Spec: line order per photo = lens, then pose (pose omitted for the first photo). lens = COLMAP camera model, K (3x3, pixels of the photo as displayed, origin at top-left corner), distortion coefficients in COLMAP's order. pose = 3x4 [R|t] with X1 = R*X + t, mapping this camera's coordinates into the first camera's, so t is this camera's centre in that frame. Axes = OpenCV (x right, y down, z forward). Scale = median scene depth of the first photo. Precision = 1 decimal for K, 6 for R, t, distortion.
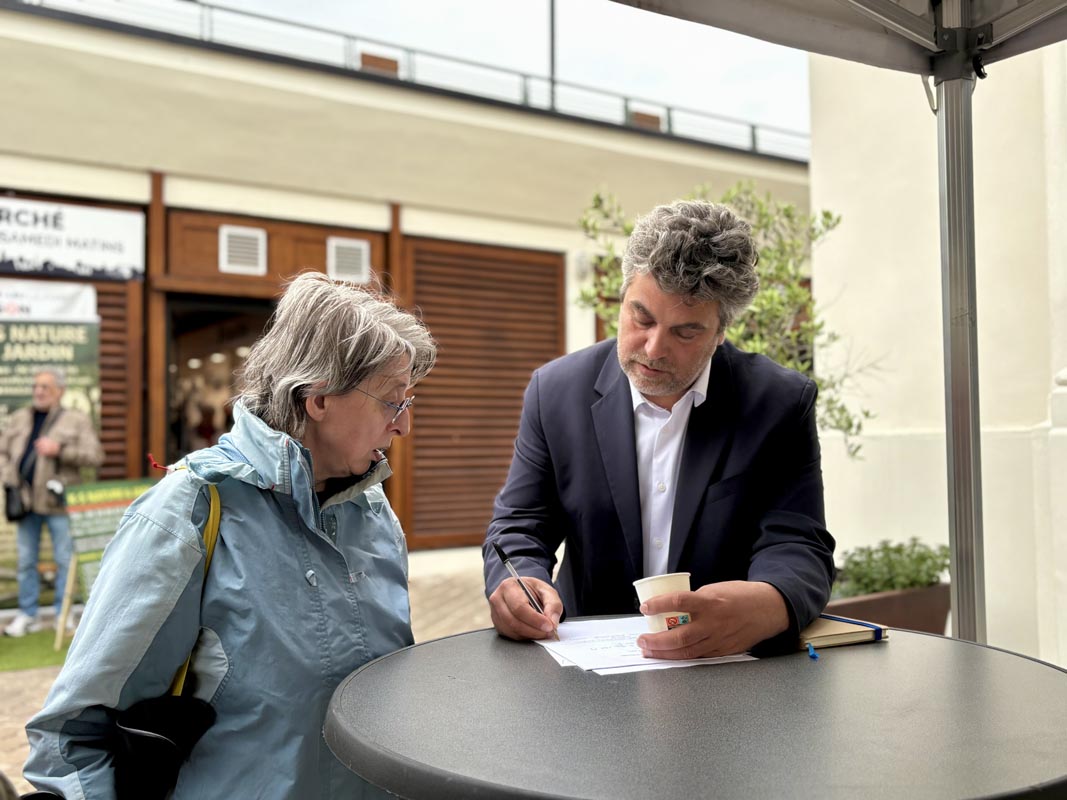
lens RADIAL K [[932.6, 0, 537.7], [0, 932.6, 406.5], [0, 0, 1]] dist [-0.006791, 0.001992]
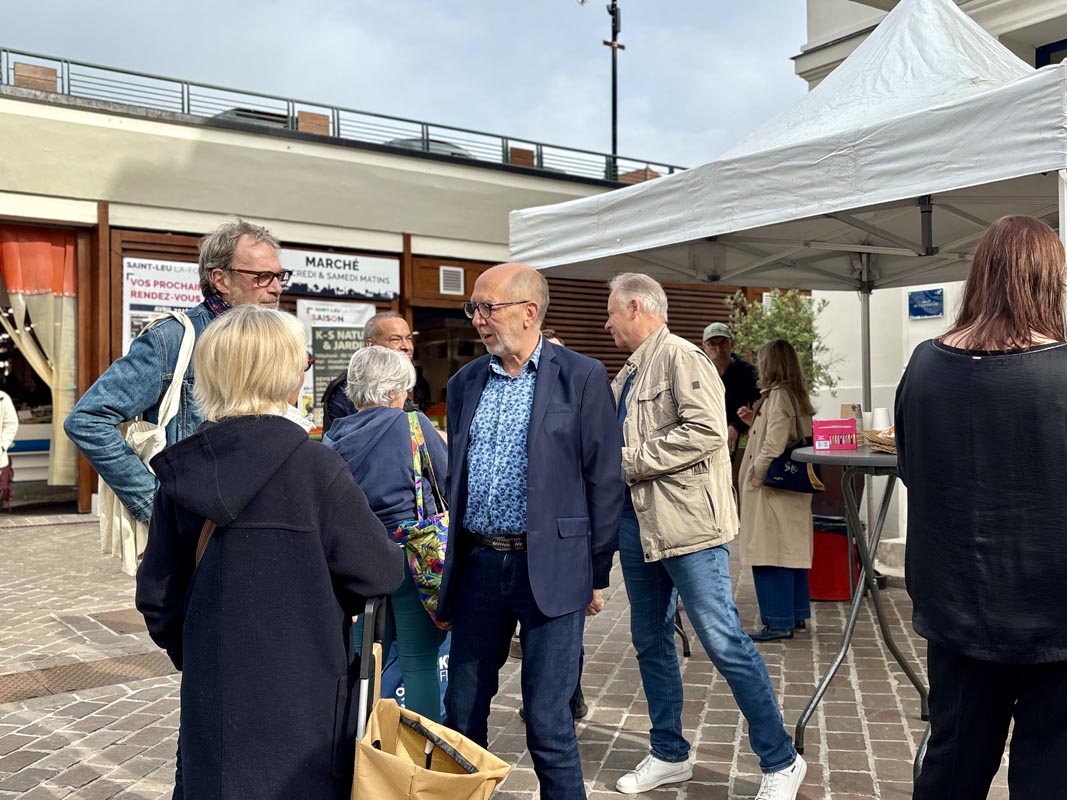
lens RADIAL K [[1060.0, 0, 530.6], [0, 1060.0, 396.2], [0, 0, 1]] dist [0.059707, 0.000000]
pose [[0.997146, -0.002576, 0.075450, -0.354404], [0.001401, 0.999877, 0.015627, 0.004147], [-0.075481, -0.015477, 0.997027, -0.923331]]
